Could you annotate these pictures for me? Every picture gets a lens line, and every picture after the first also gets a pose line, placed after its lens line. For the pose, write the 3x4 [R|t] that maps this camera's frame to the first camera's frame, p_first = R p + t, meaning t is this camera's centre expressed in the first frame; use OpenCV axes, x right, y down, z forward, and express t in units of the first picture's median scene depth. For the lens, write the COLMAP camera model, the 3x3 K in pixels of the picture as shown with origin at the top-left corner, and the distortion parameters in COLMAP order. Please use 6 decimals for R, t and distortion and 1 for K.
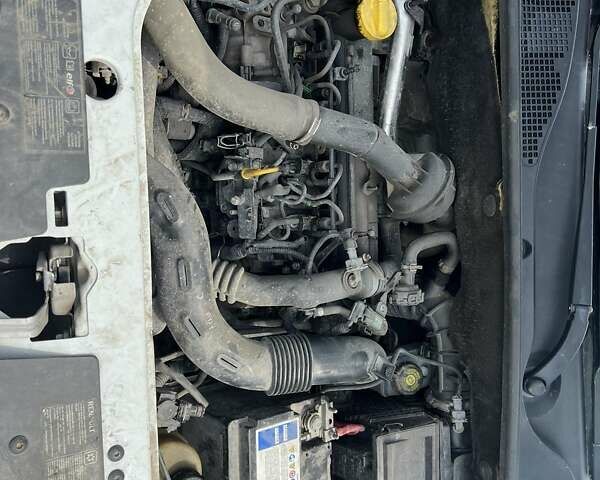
lens RADIAL K [[580.5, 0, 300.9], [0, 580.5, 247.7], [0, 0, 1]] dist [0.129248, -0.296181]
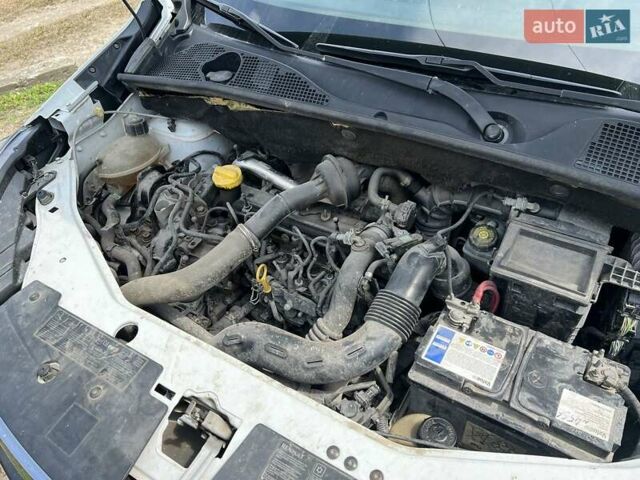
lens RADIAL K [[462.0, 0, 320.0], [0, 462.0, 240.0], [0, 0, 1]] dist [0.104442, -0.204375]
pose [[0.375080, -0.926805, 0.018650, 0.045729], [0.823514, 0.323906, -0.465736, 0.480516], [0.425605, 0.190046, 0.884727, 0.046175]]
